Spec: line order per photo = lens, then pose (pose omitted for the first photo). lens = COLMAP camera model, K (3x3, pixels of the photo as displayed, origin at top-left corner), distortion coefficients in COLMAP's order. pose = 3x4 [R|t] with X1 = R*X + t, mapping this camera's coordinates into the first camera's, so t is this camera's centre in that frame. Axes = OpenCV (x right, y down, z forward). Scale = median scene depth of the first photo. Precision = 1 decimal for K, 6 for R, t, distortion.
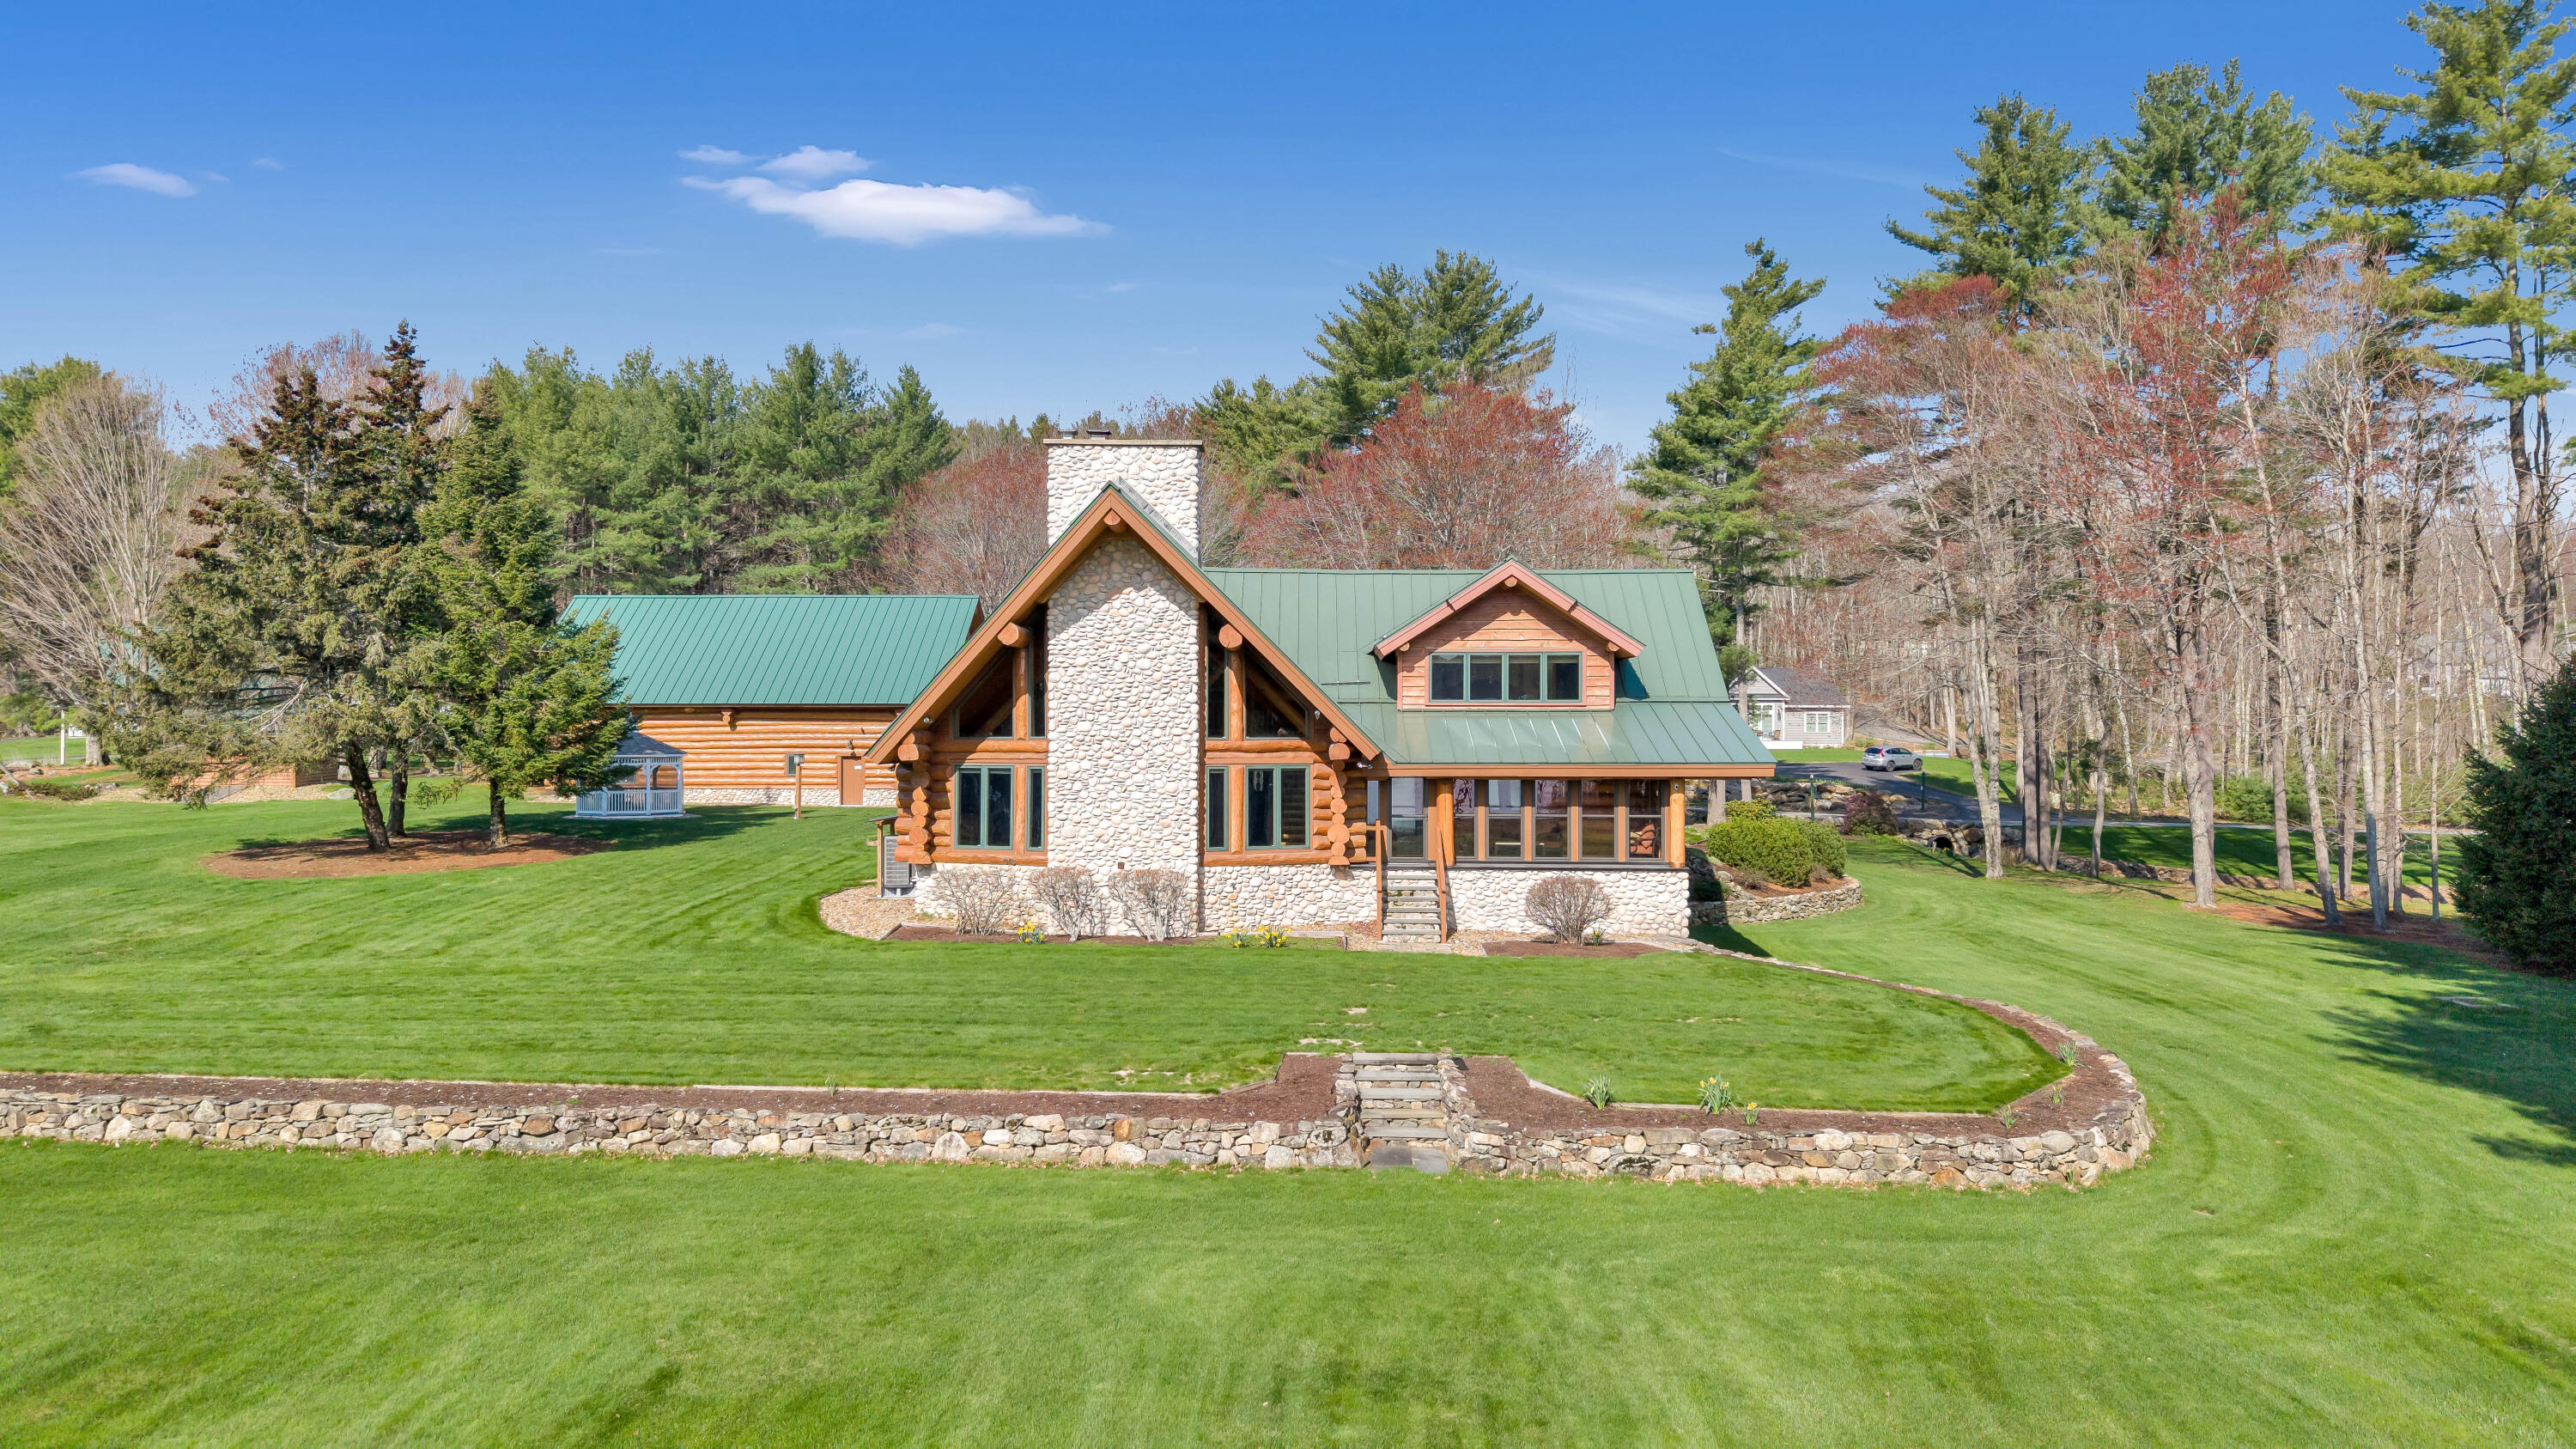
lens RADIAL K [[1742.6, 0, 1281.8], [0, 1742.6, 694.0], [0, 0, 1]] dist [0.021588, -0.006904]
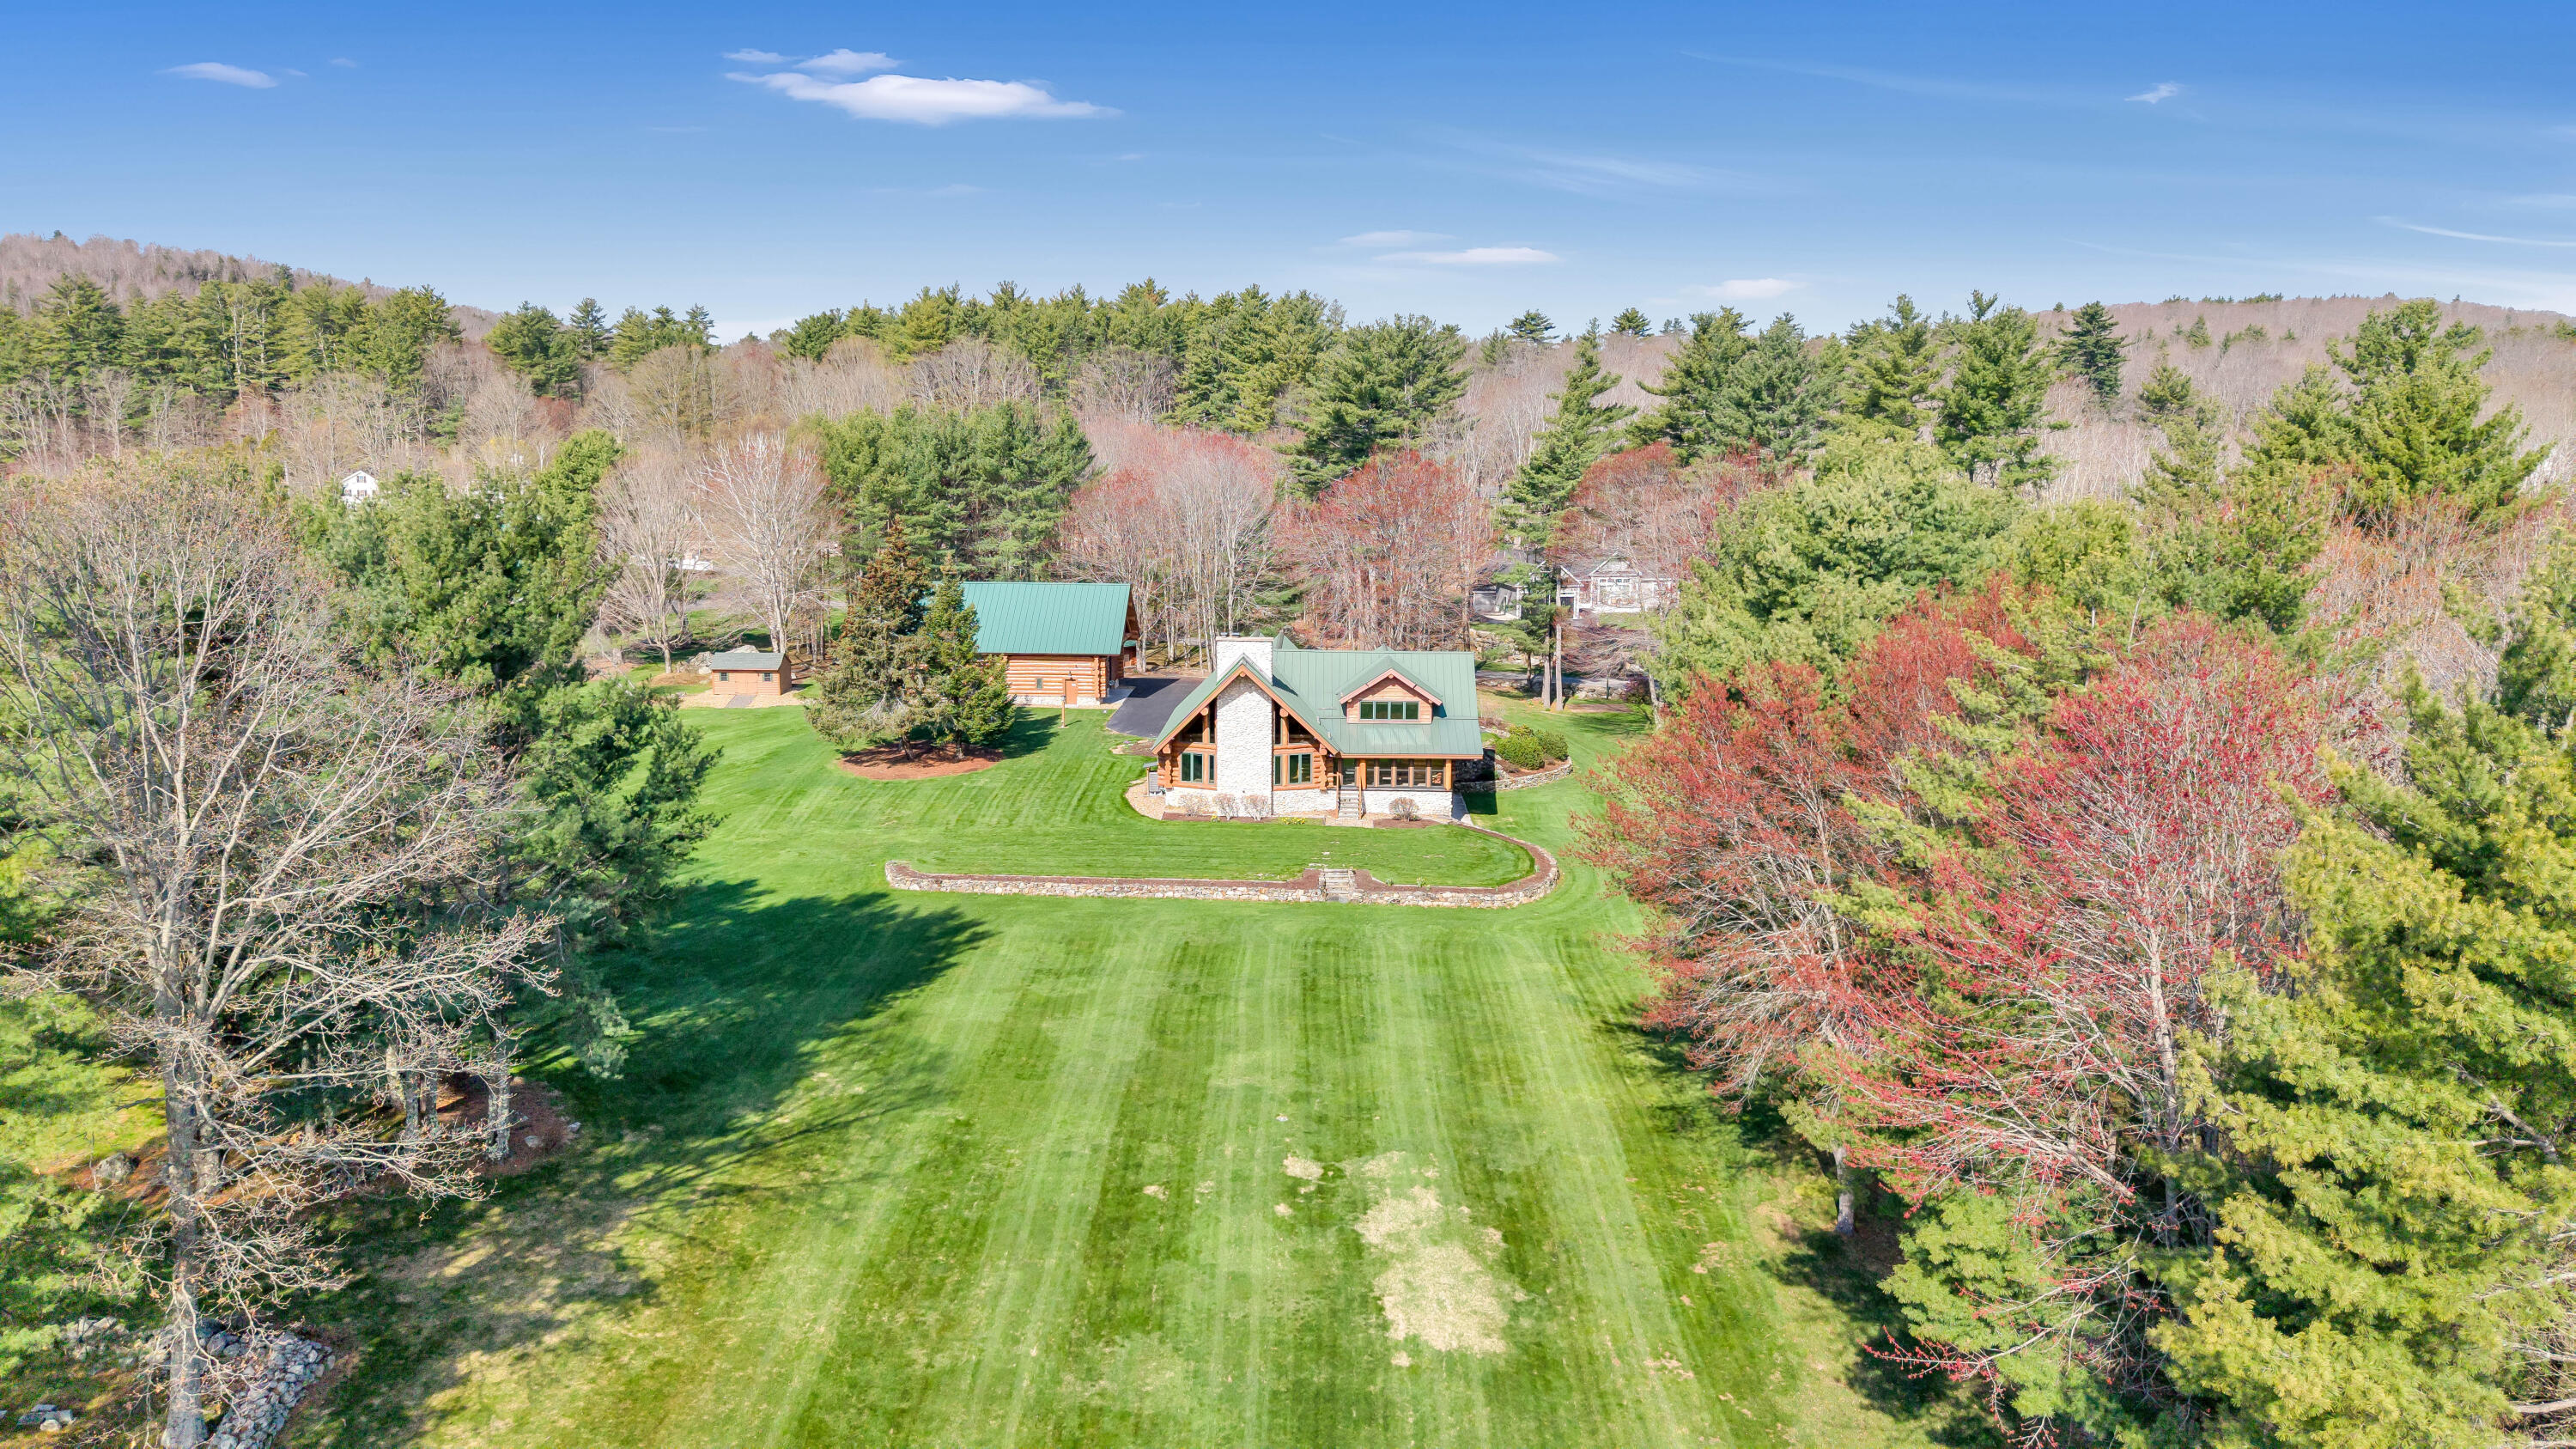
lens RADIAL K [[1730.8, 0, 1276.4], [0, 1730.8, 726.2], [0, 0, 1]] dist [0.062021, -0.075810]
pose [[0.999982, 0.005026, -0.003257, -0.031394], [-0.004354, 0.983474, 0.180997, -0.492394], [0.004113, -0.180979, 0.983478, -1.655272]]
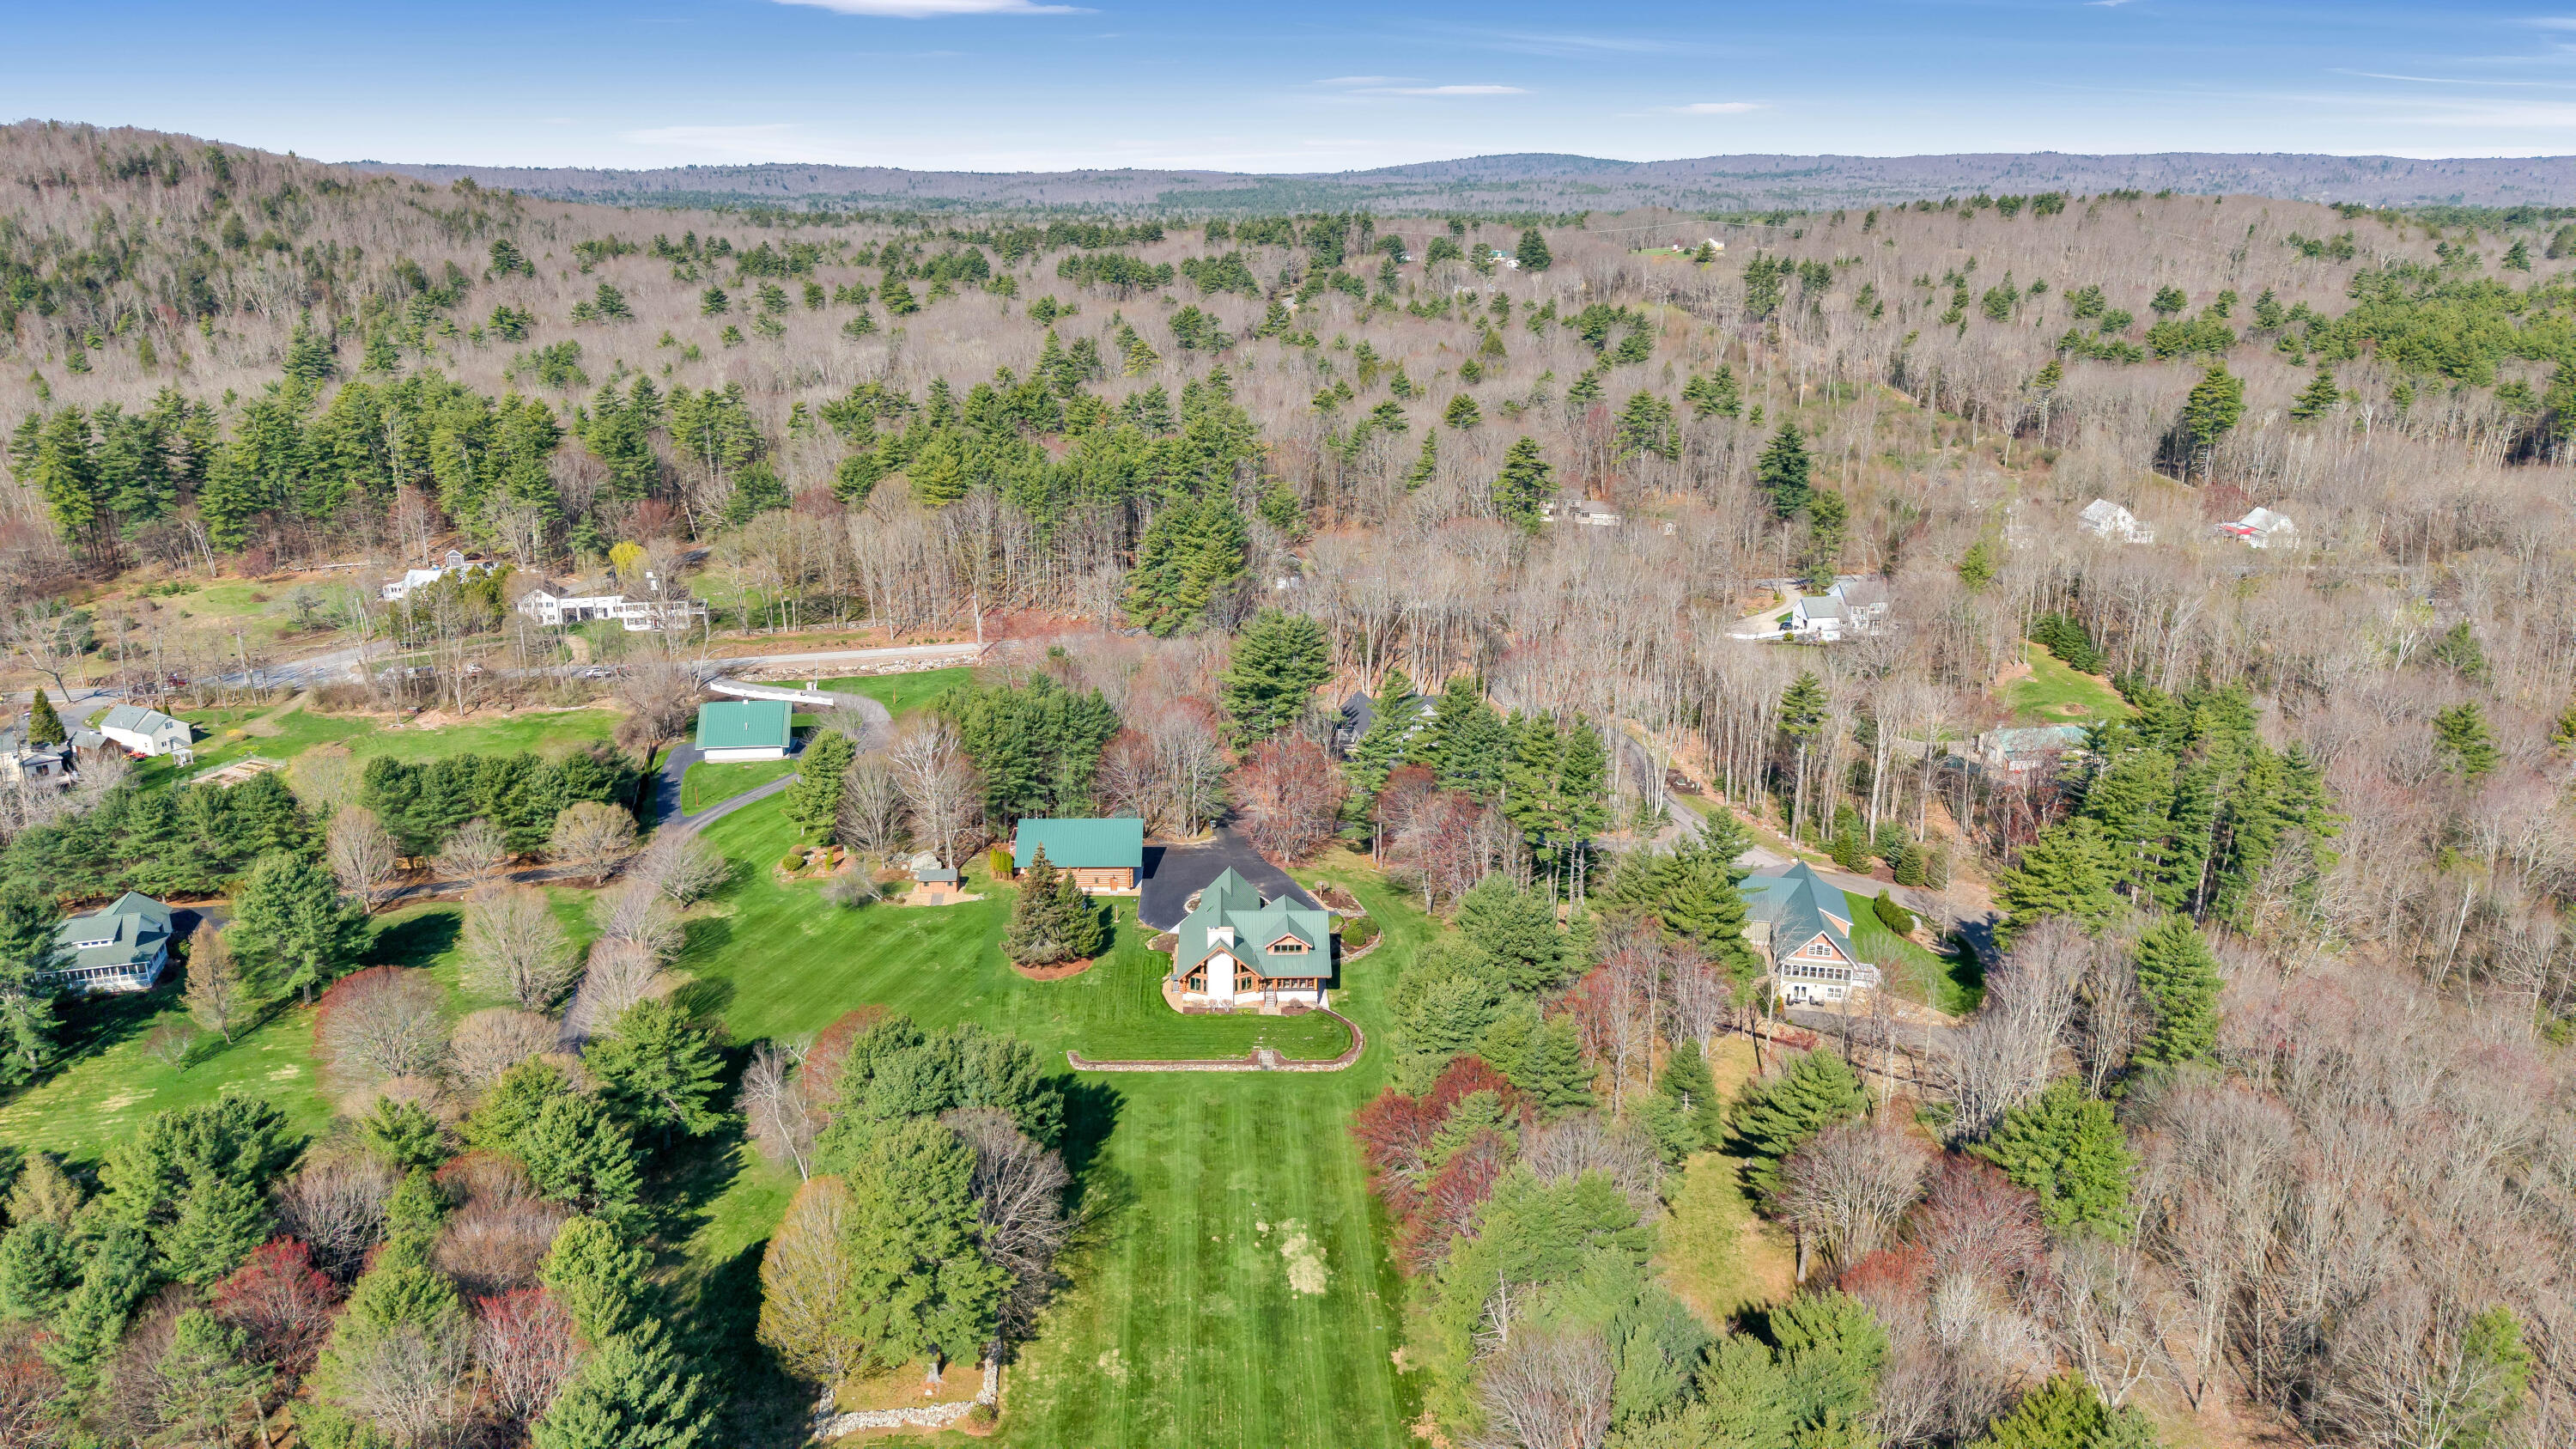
lens RADIAL K [[1742.6, 0, 1281.8], [0, 1742.6, 694.0], [0, 0, 1]] dist [0.021588, -0.006904]
pose [[0.997978, -0.011549, 0.062506, -0.239498], [-0.008334, 0.951096, 0.308782, -2.681280], [-0.063015, -0.308679, 0.949077, -4.279617]]
